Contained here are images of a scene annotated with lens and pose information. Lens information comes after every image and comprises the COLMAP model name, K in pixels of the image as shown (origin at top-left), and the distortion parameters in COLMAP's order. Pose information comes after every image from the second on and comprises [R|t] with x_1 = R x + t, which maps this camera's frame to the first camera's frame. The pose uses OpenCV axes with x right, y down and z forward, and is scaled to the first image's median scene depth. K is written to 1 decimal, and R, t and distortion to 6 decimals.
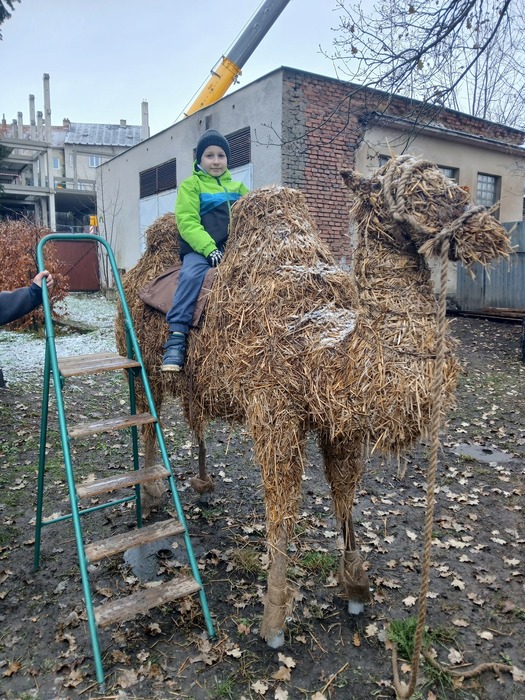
lens RADIAL K [[526.9, 0, 251.7], [0, 526.9, 349.5], [0, 0, 1]] dist [0.033127, -0.074152]
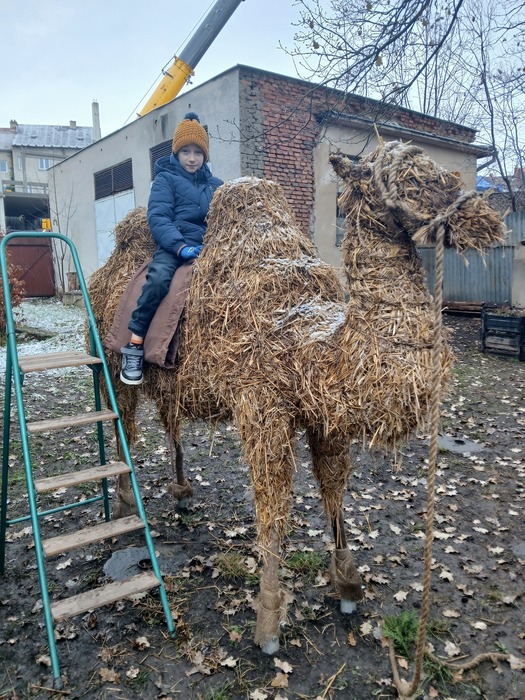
lens RADIAL K [[528.2, 0, 250.5], [0, 528.2, 349.4], [0, 0, 1]] dist [0.033791, -0.076671]
pose [[0.996756, -0.034446, 0.072736, -0.034174], [0.034658, 0.999398, -0.001663, 0.005597], [-0.072635, 0.004178, 0.997350, 0.024994]]
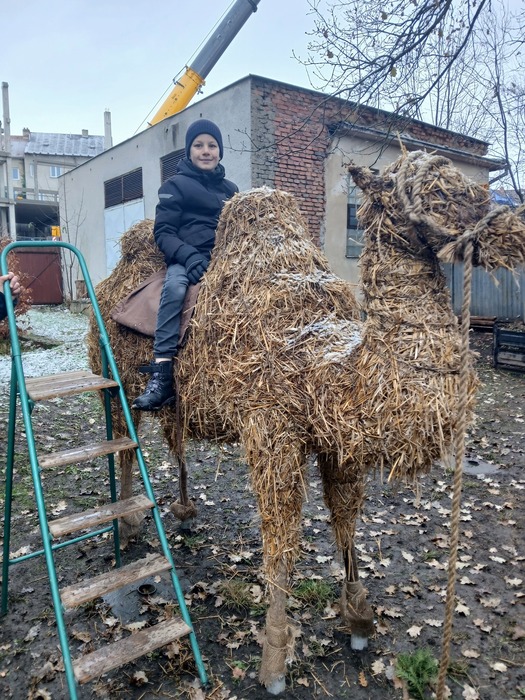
lens RADIAL K [[530.5, 0, 253.0], [0, 530.5, 350.3], [0, 0, 1]] dist [0.012982, -0.042826]
pose [[0.997785, -0.017761, 0.064111, -0.033585], [0.018978, 0.999650, -0.018425, -0.007632], [-0.063761, 0.019601, 0.997773, 0.065652]]
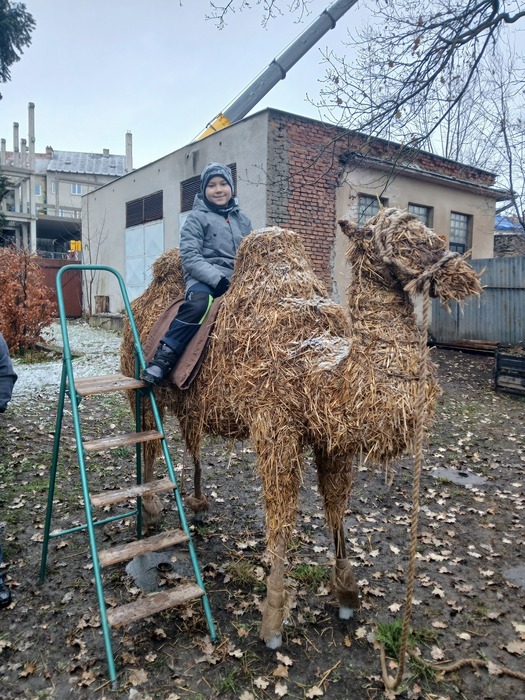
lens RADIAL K [[529.2, 0, 250.9], [0, 529.2, 350.6], [0, 0, 1]] dist [0.012513, -0.047640]
pose [[0.999081, 0.013817, 0.040583, -0.042984], [-0.011686, 0.998563, -0.052298, 0.008041], [-0.041247, 0.051776, 0.997807, -0.090002]]
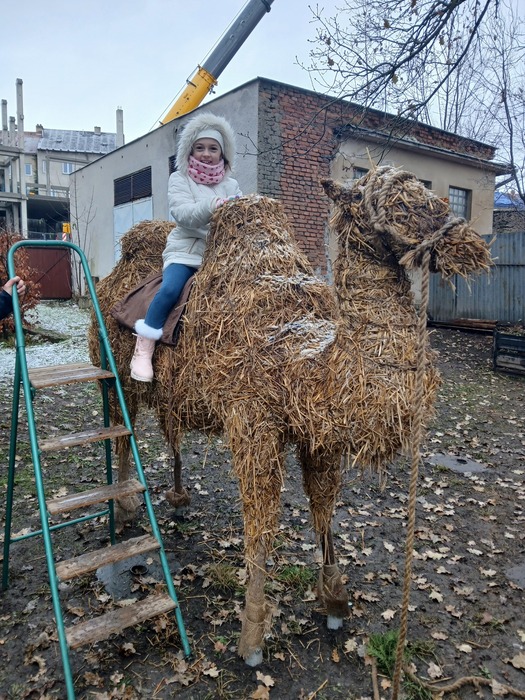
lens RADIAL K [[528.0, 0, 252.1], [0, 528.0, 350.6], [0, 0, 1]] dist [0.030346, -0.069294]
pose [[0.998825, 0.002739, 0.048386, -0.005014], [-0.001980, 0.999874, -0.015740, -0.002019], [-0.048423, 0.015626, 0.998705, 0.012254]]
